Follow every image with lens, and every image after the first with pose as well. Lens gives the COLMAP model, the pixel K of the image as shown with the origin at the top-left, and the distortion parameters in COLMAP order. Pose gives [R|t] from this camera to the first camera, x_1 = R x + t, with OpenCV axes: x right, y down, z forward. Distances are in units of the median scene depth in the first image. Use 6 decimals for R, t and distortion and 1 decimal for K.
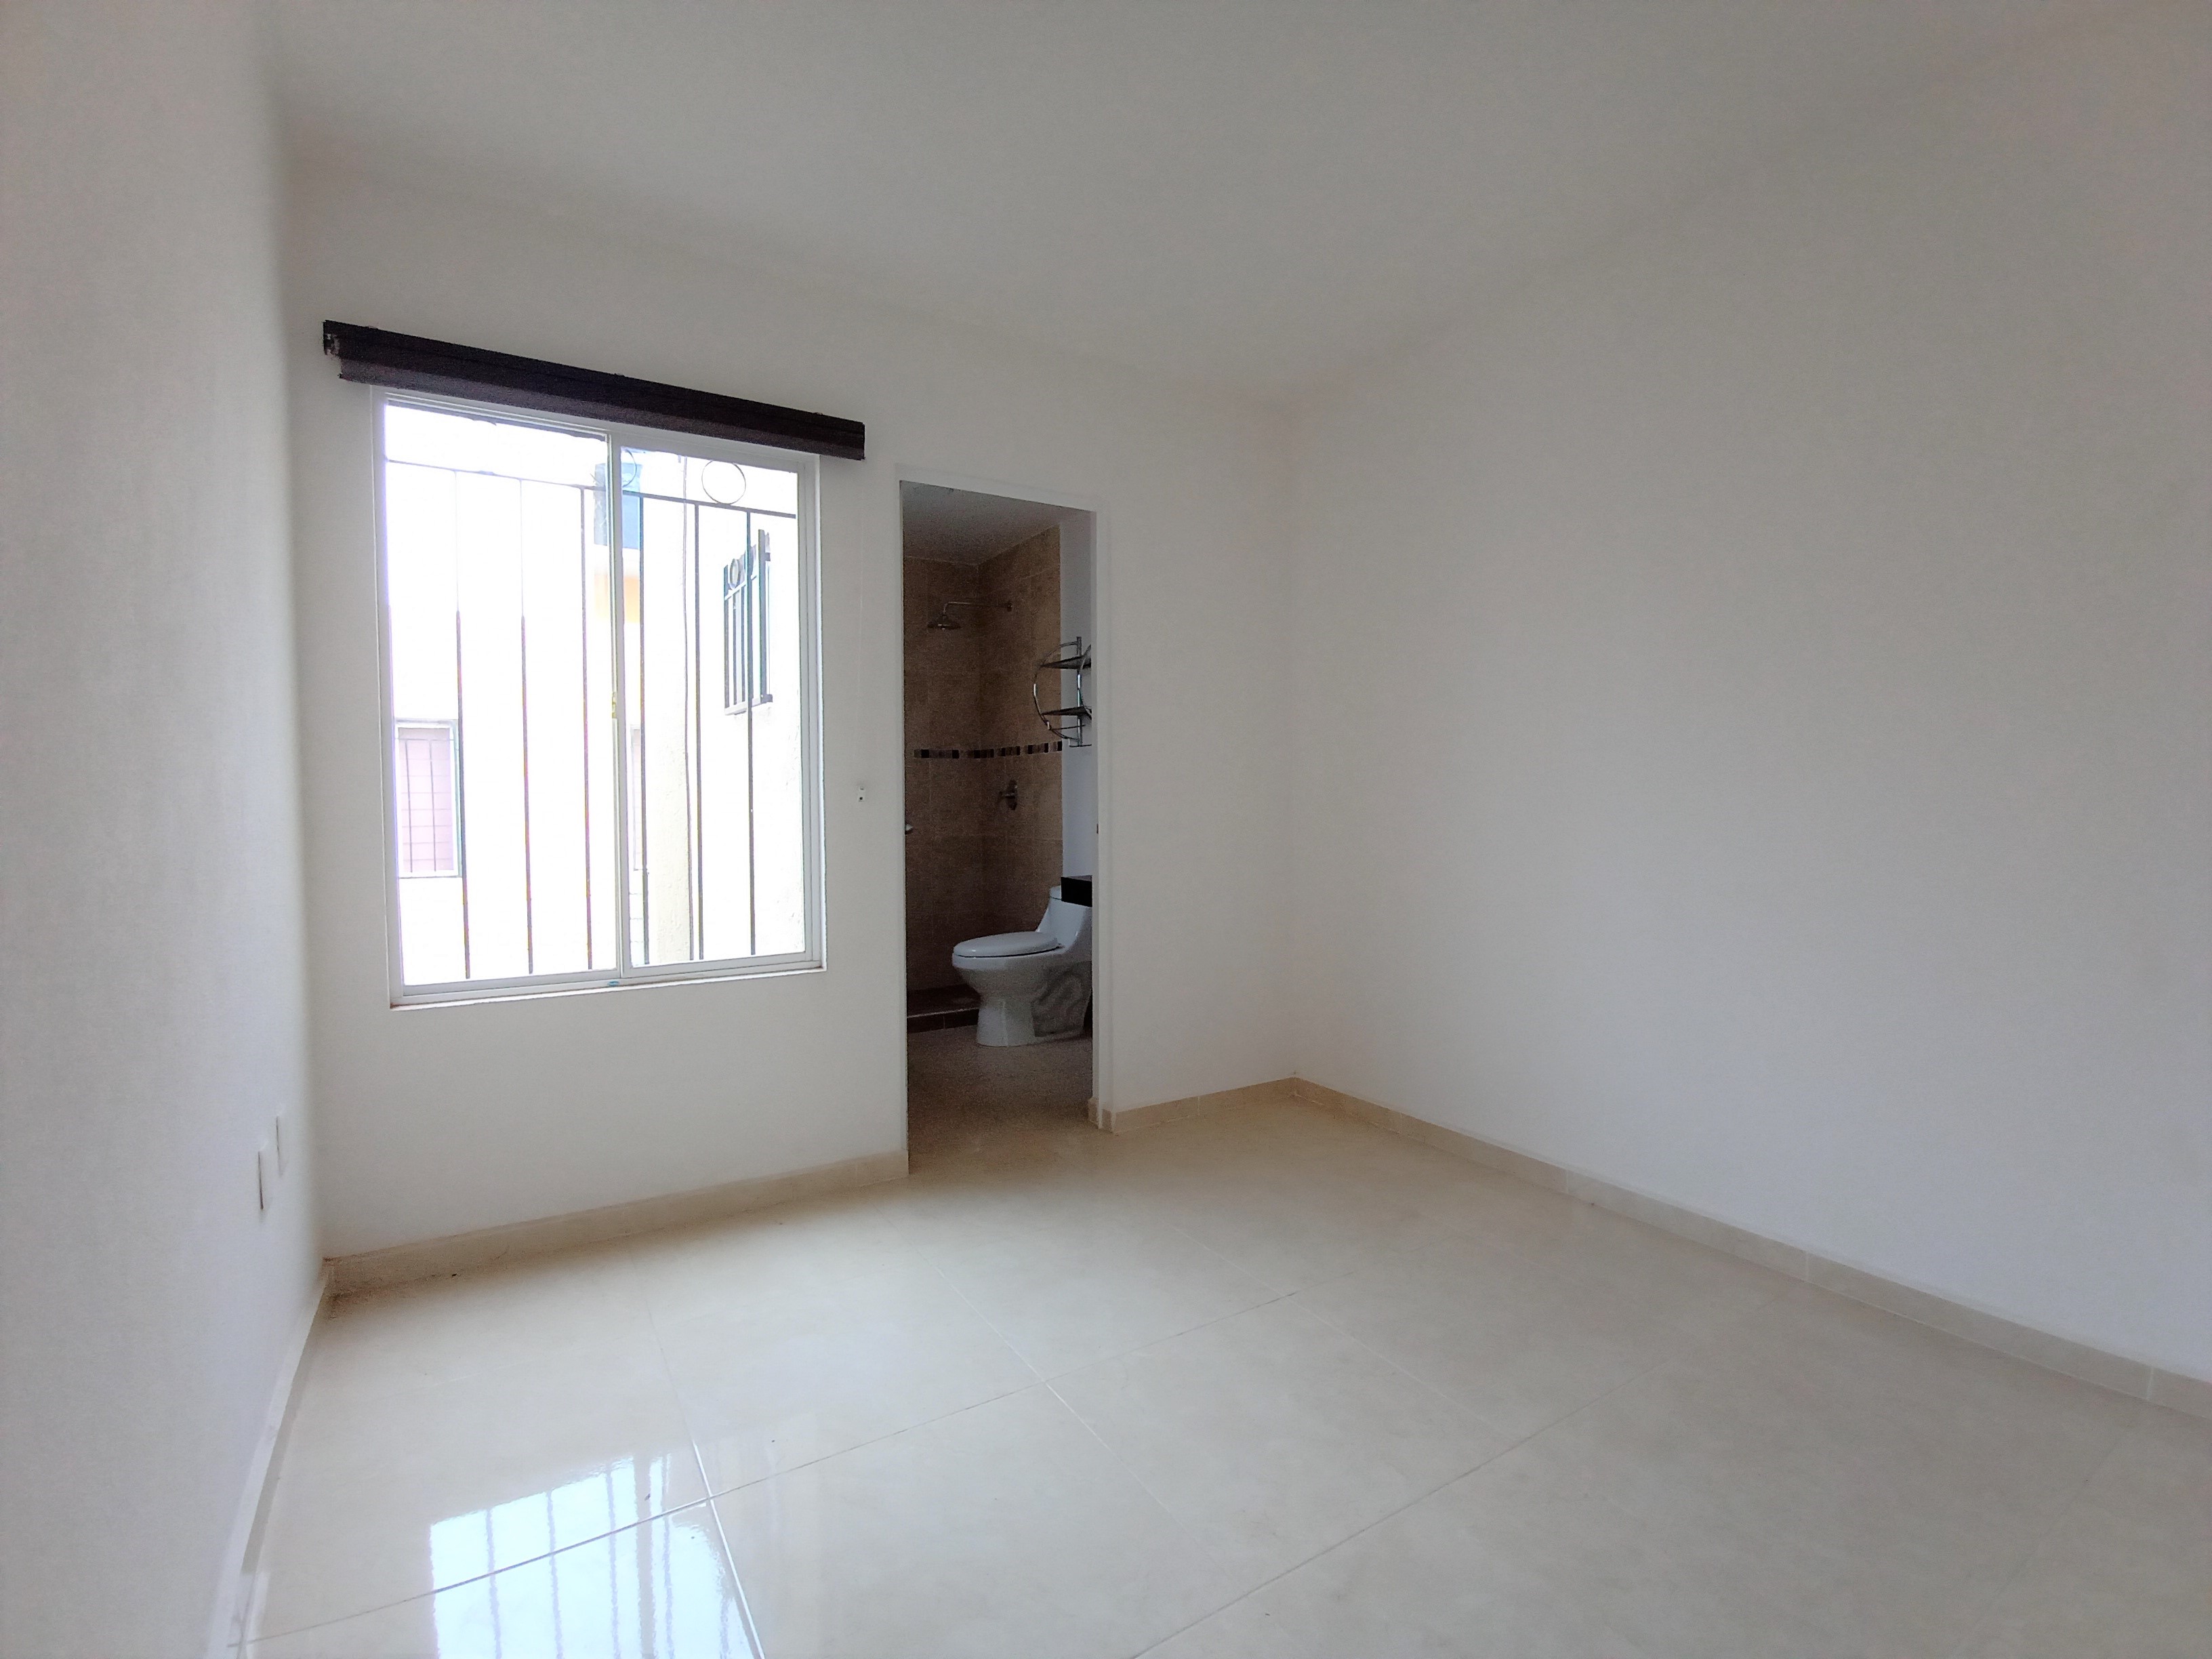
lens RADIAL K [[1016.3, 0, 1117.8], [0, 1016.3, 833.8], [0, 0, 1]] dist [-0.025479, 0.009595]
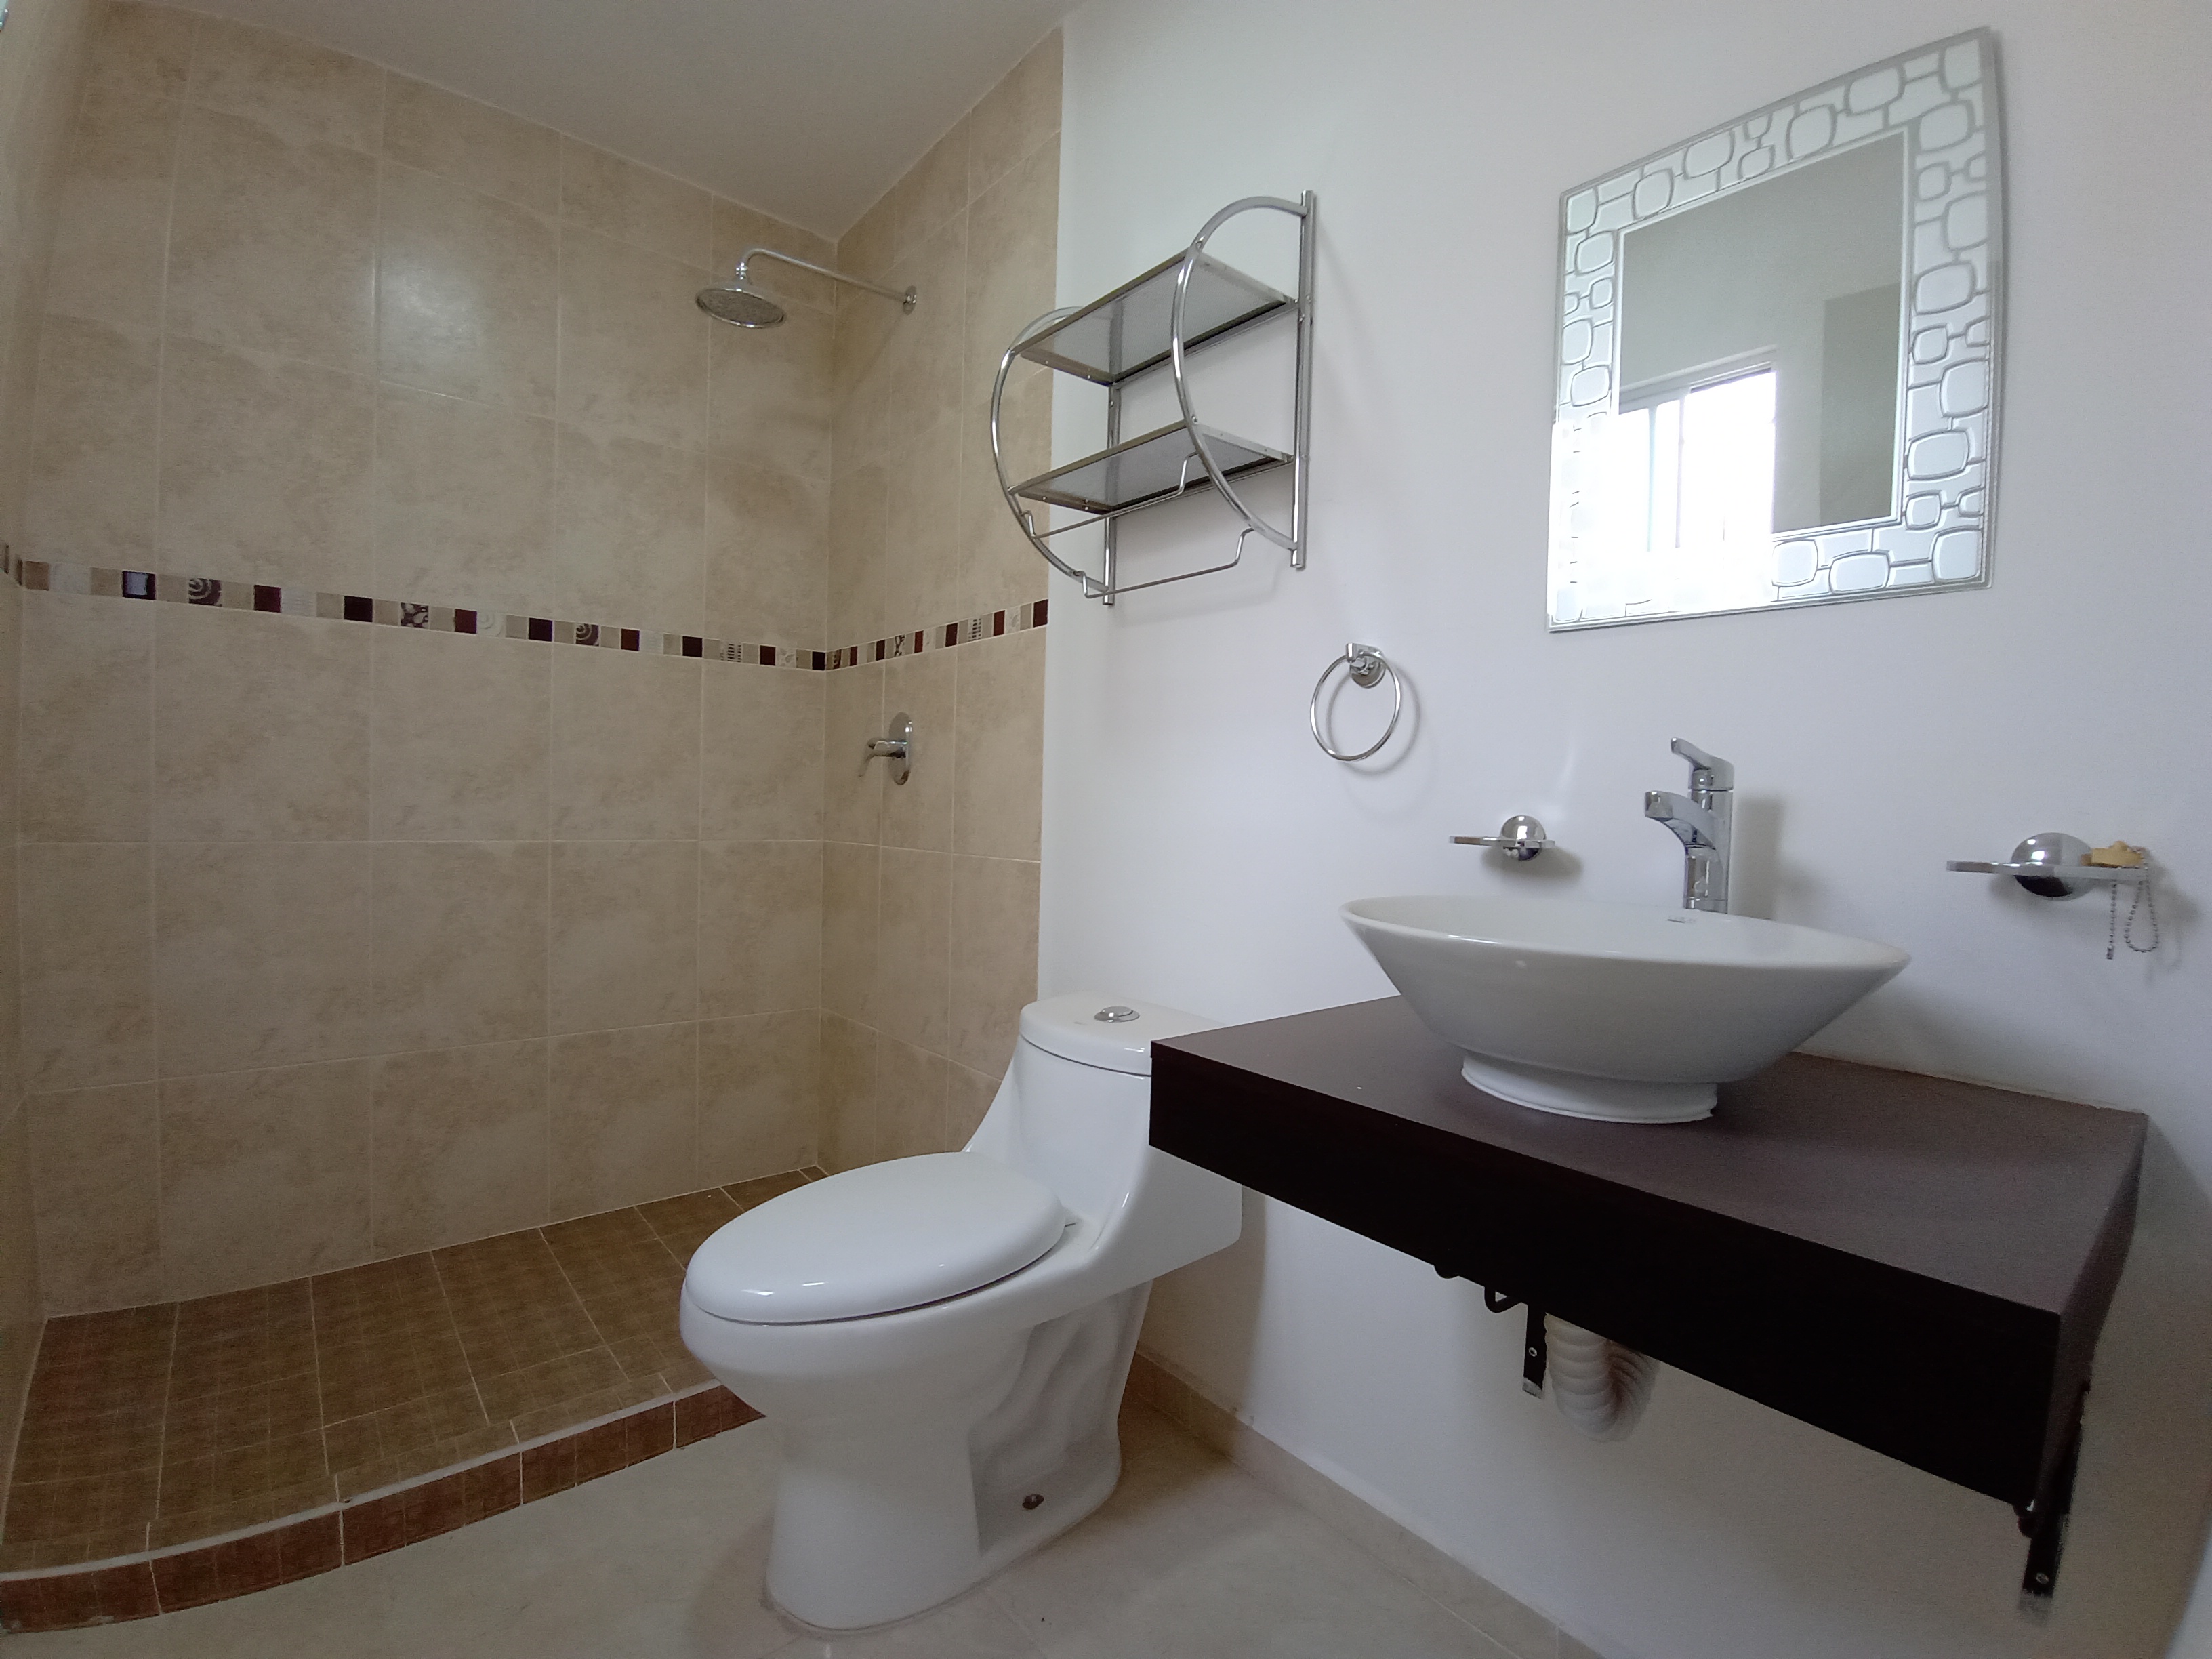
lens RADIAL K [[1016.3, 0, 1117.8], [0, 1016.3, 833.8], [0, 0, 1]] dist [-0.025479, 0.009595]
pose [[0.990120, 0.032899, 0.136307, -0.070954], [-0.033370, 0.999442, 0.001170, -0.006309], [-0.136192, -0.005707, 0.990666, 0.572598]]
